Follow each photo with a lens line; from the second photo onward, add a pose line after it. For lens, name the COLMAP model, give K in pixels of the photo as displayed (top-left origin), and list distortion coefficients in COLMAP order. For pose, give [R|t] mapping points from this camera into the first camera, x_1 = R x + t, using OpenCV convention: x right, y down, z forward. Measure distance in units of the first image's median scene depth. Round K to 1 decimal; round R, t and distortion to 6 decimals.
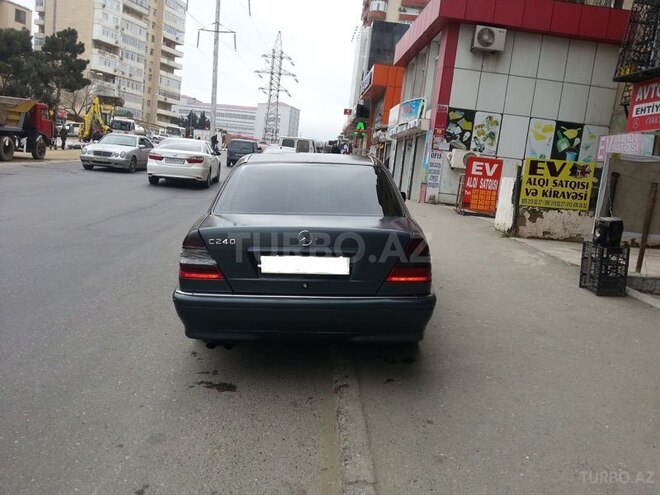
lens RADIAL K [[537.7, 0, 330.0], [0, 537.7, 247.5], [0, 0, 1]] dist [0.053855, -0.112473]
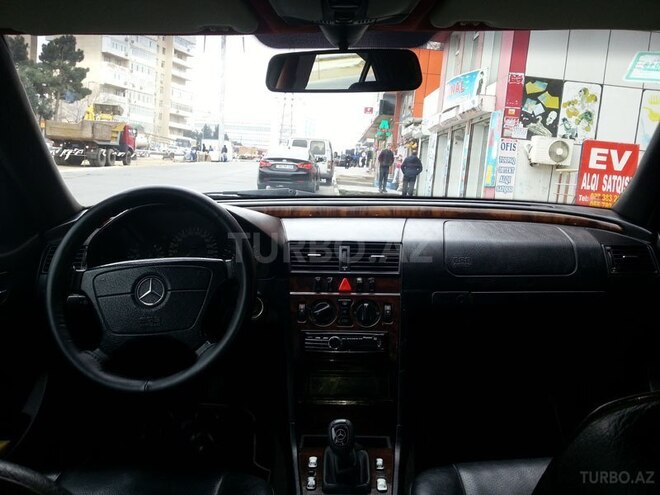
lens RADIAL K [[537.7, 0, 330.0], [0, 537.7, 247.5], [0, 0, 1]] dist [0.053855, -0.112473]
pose [[0.999228, -0.020323, -0.033628, -0.008214], [0.019648, 0.999601, -0.020293, -0.025670], [0.034027, 0.019617, 0.999228, 0.245578]]
